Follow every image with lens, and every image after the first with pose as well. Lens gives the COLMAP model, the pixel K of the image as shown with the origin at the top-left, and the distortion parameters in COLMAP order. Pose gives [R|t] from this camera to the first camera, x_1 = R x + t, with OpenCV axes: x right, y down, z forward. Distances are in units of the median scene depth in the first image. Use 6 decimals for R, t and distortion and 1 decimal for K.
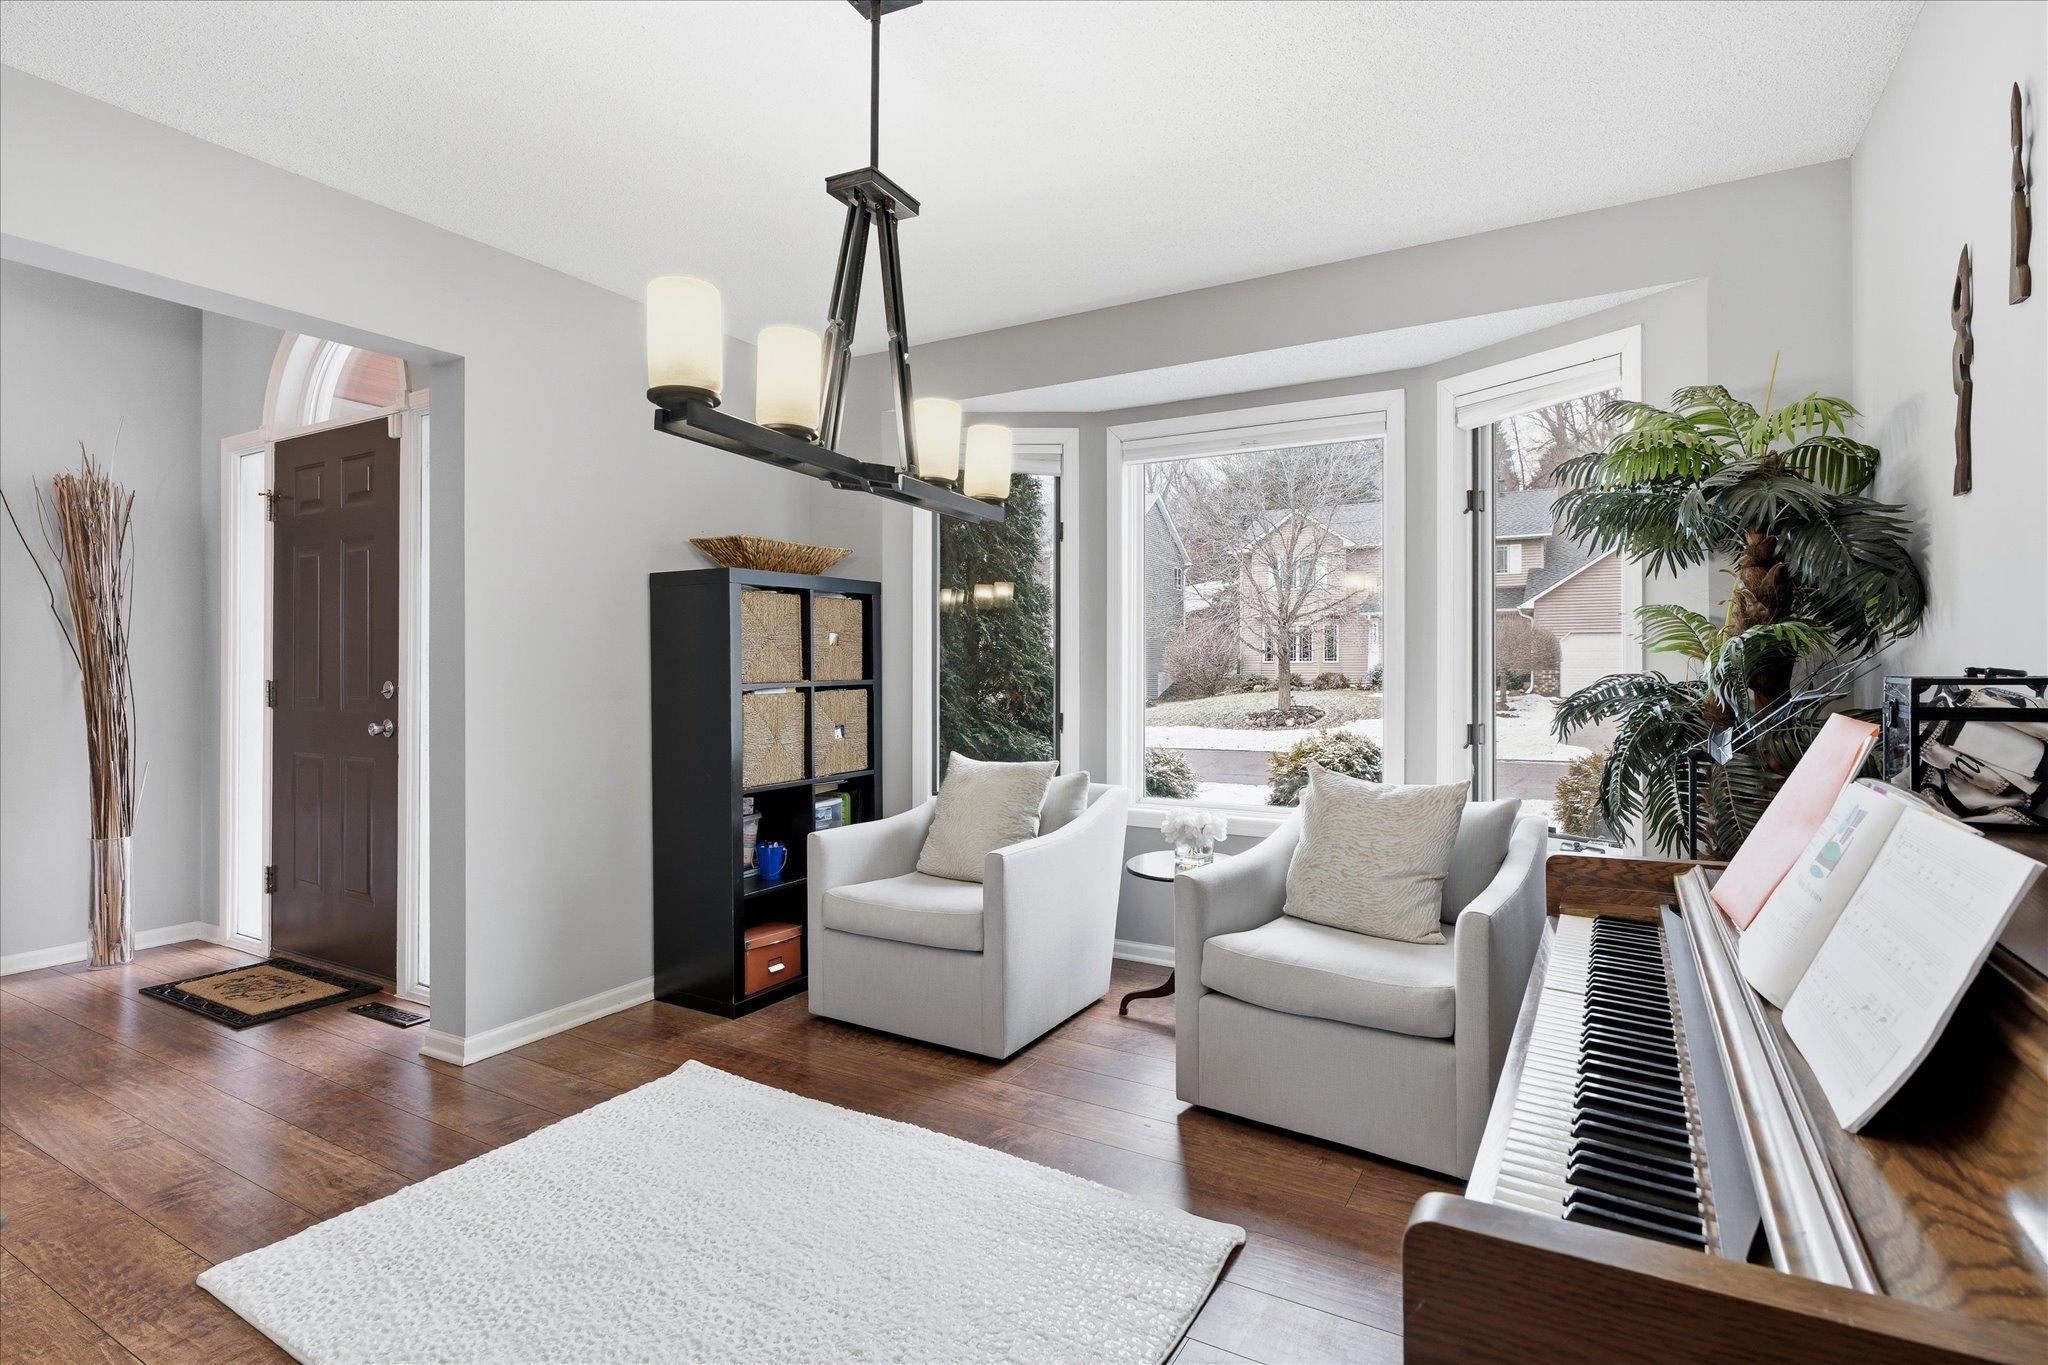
lens RADIAL K [[973.2, 0, 1020.8], [0, 973.2, 667.3], [0, 0, 1]] dist [-0.000799, -0.000656]
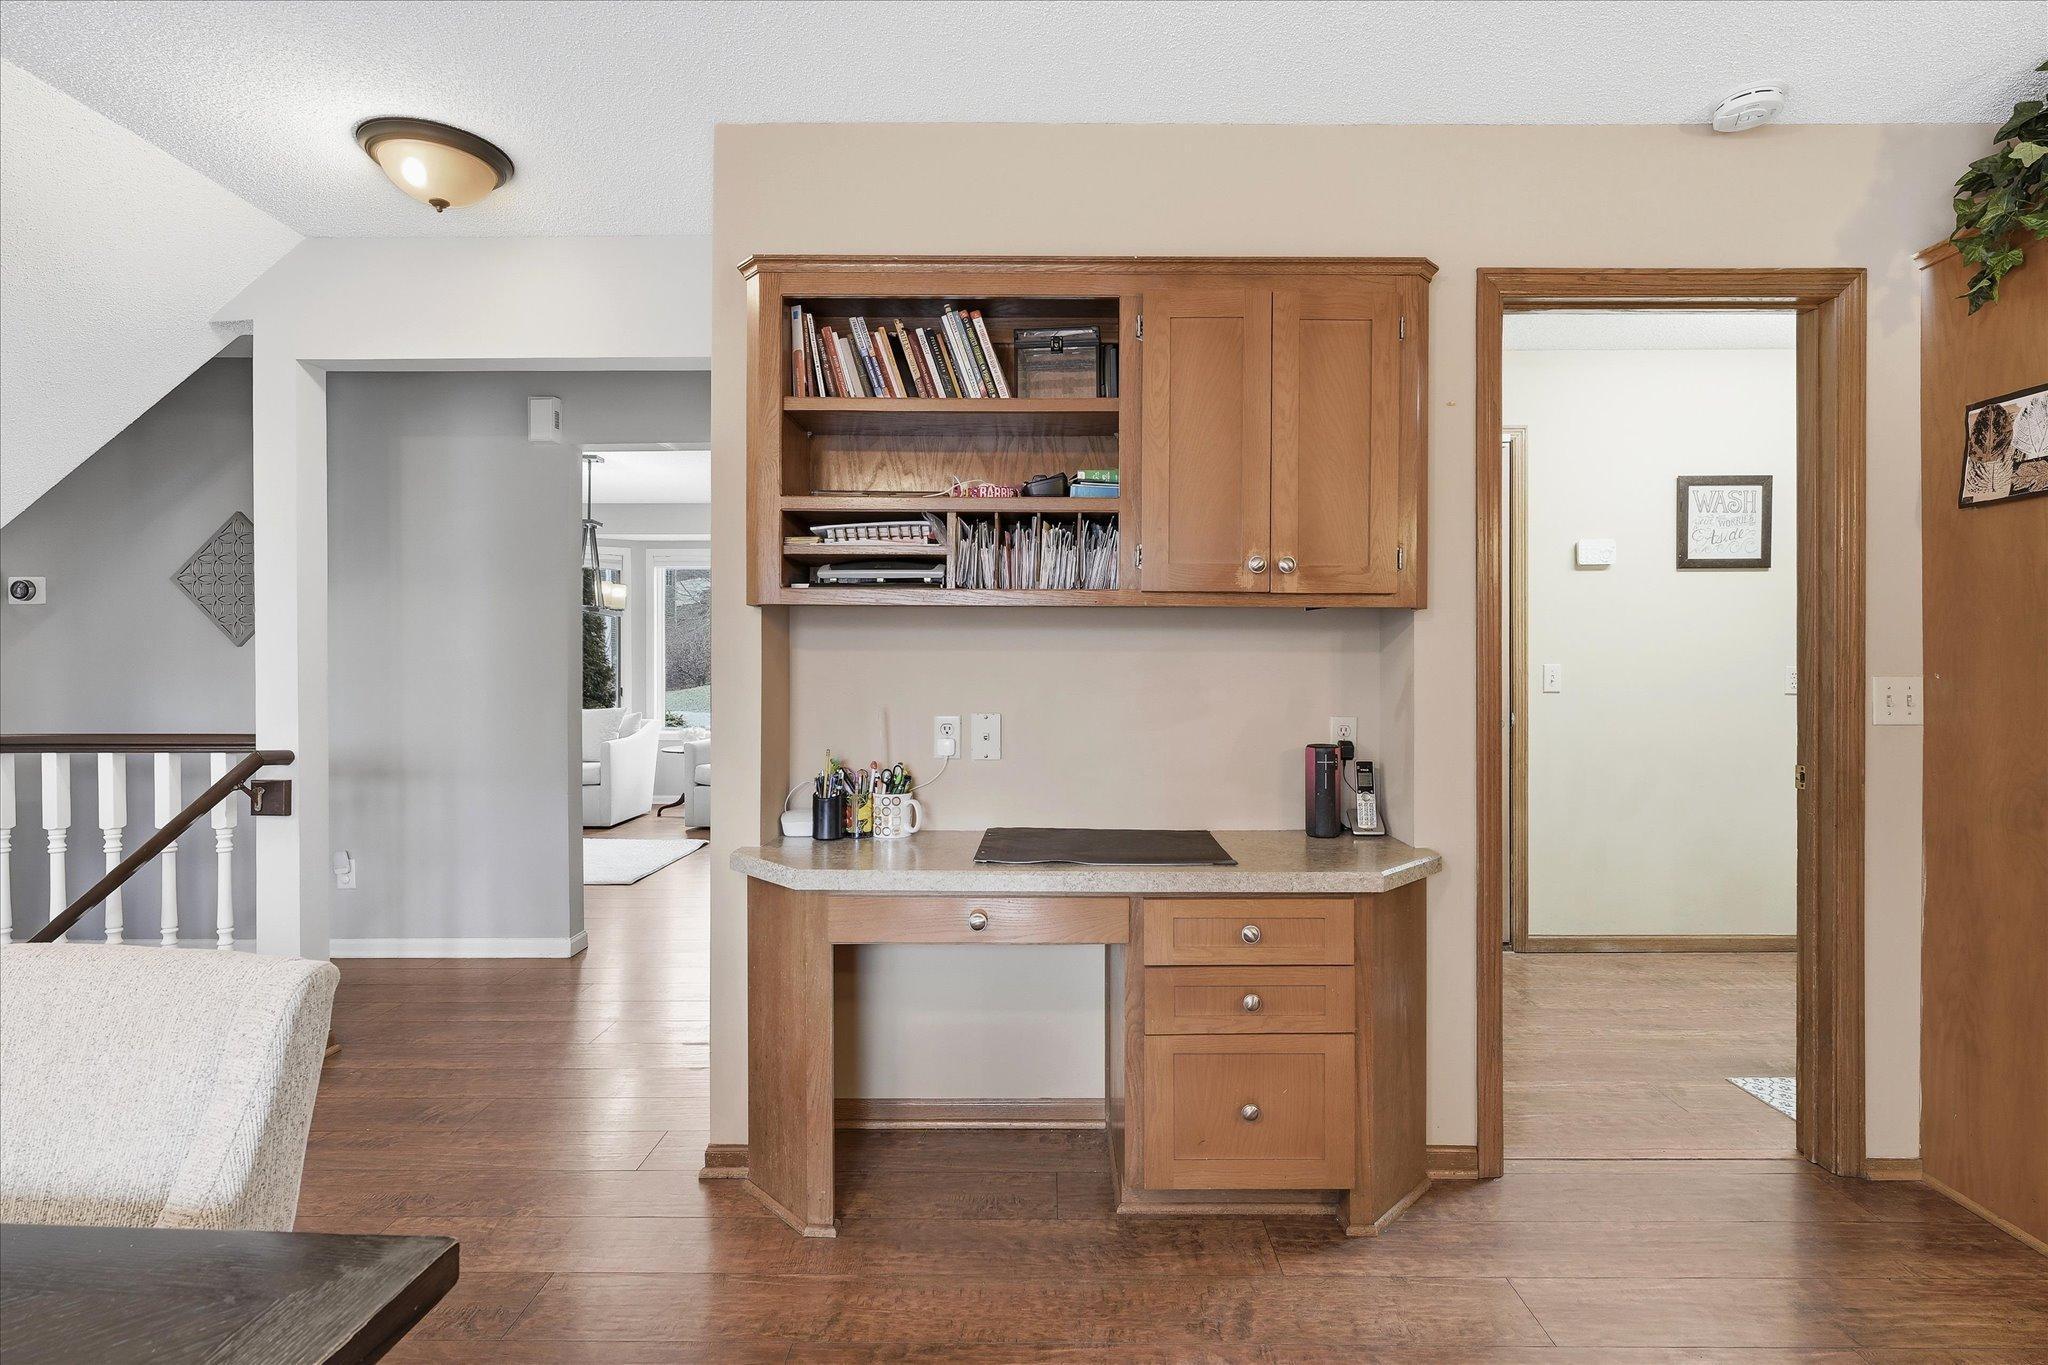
lens RADIAL K [[973.2, 0, 1020.8], [0, 973.2, 667.3], [0, 0, 1]] dist [-0.000799, -0.000656]
pose [[0.875341, -0.016165, 0.483236, -0.246358], [0.011496, 0.999854, 0.012623, -0.008232], [-0.483370, -0.005495, 0.875399, -1.363988]]
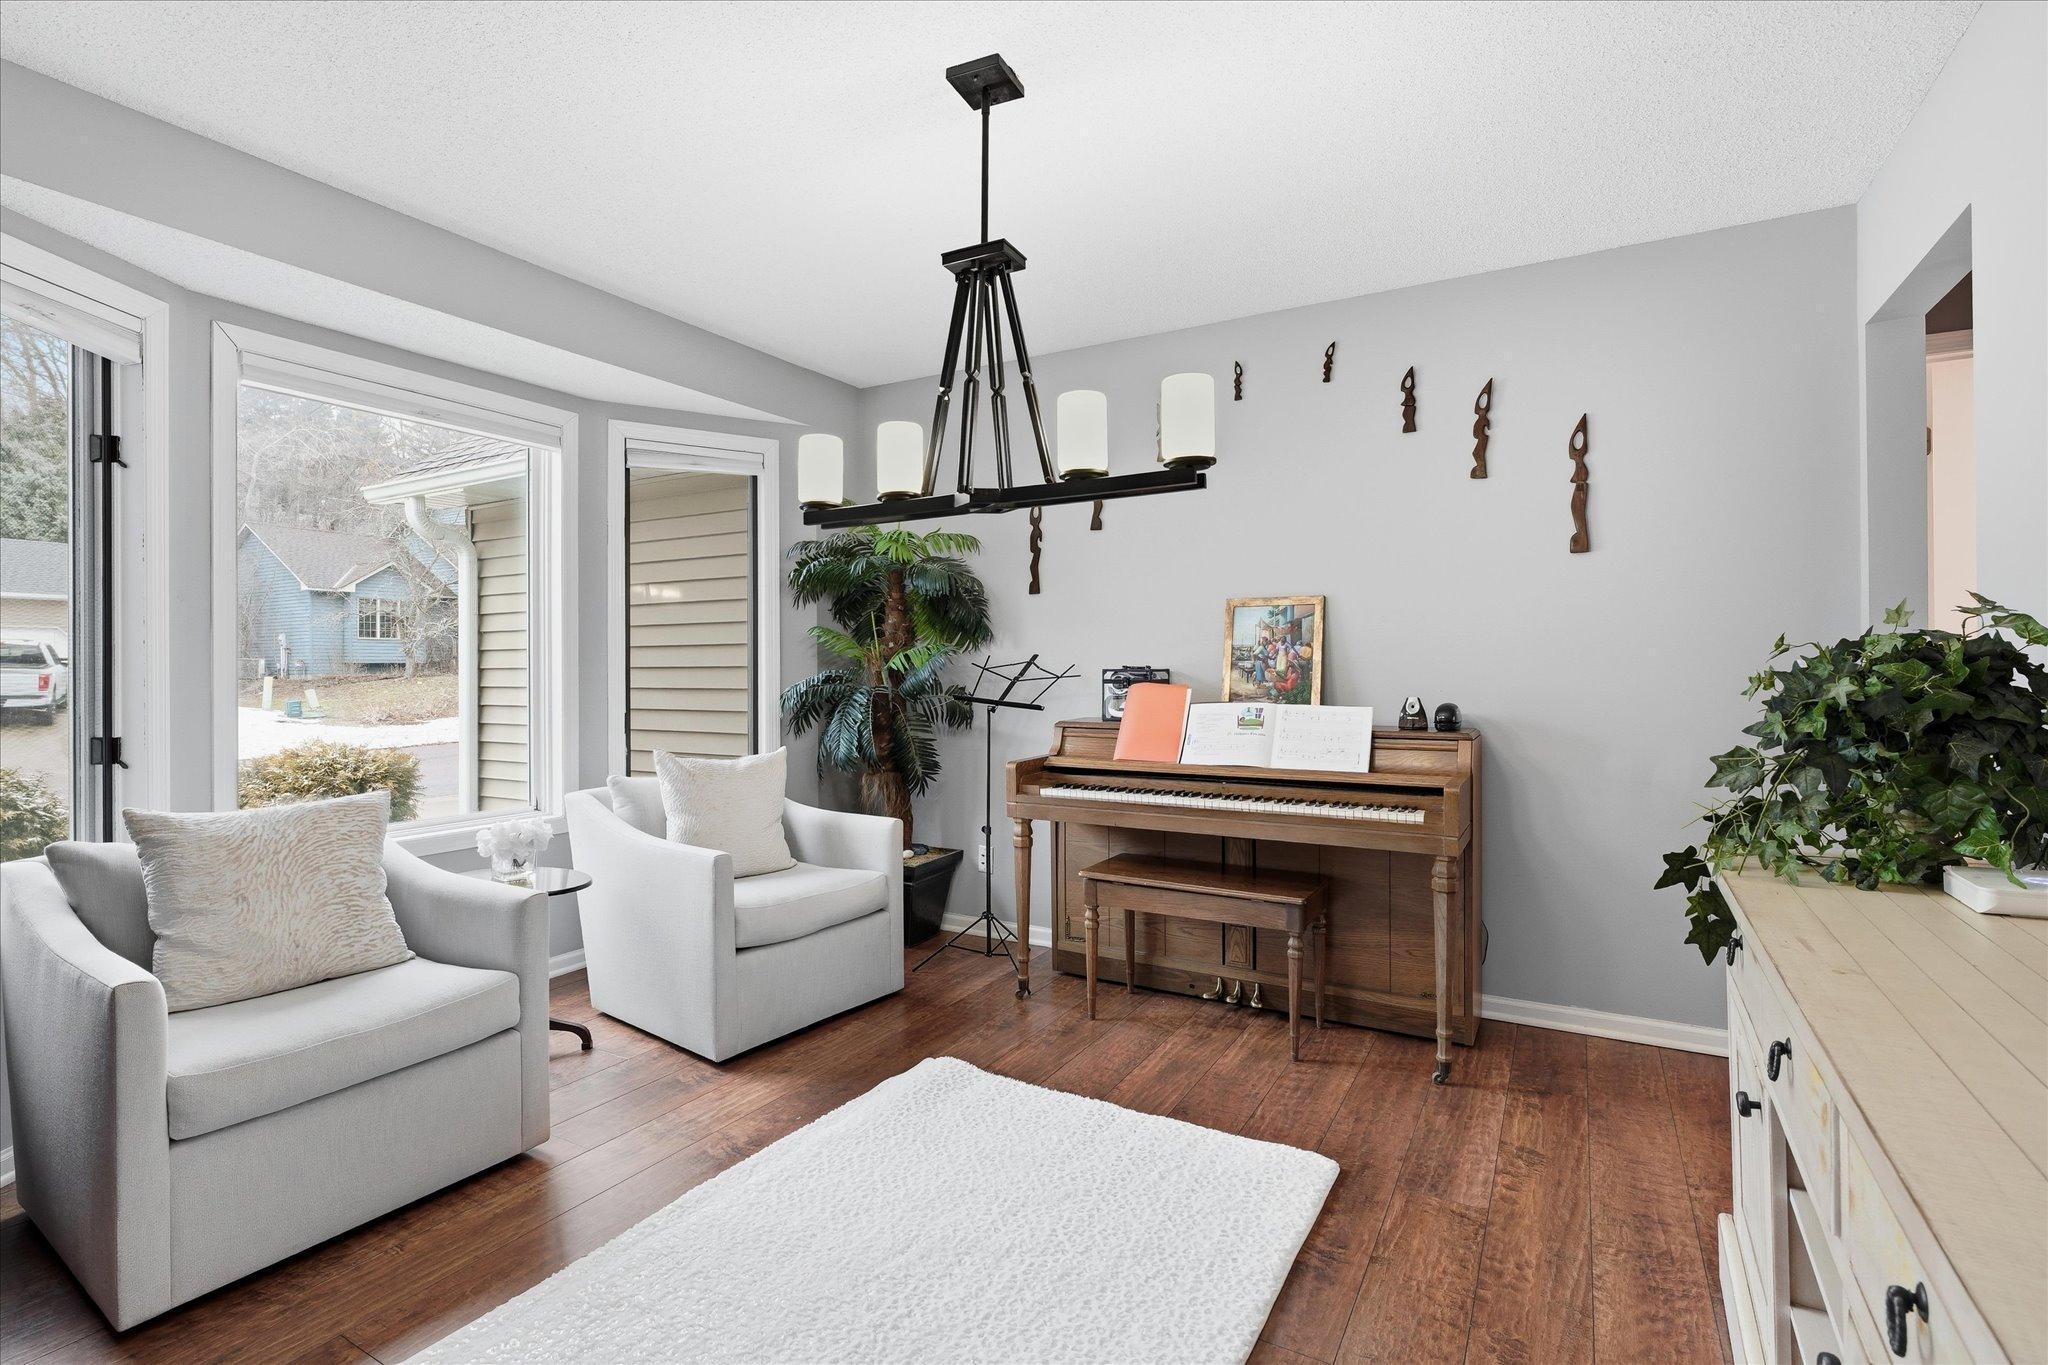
lens RADIAL K [[893.1, 0, 1024.0], [0, 893.1, 682.5], [0, 0, 1]] dist [-0.000102, -0.000065]
pose [[0.038873, -0.018509, 0.999073, -0.600566], [0.001517, 0.999828, 0.018464, 0.000714], [-0.999243, 0.000798, 0.038894, 0.451825]]
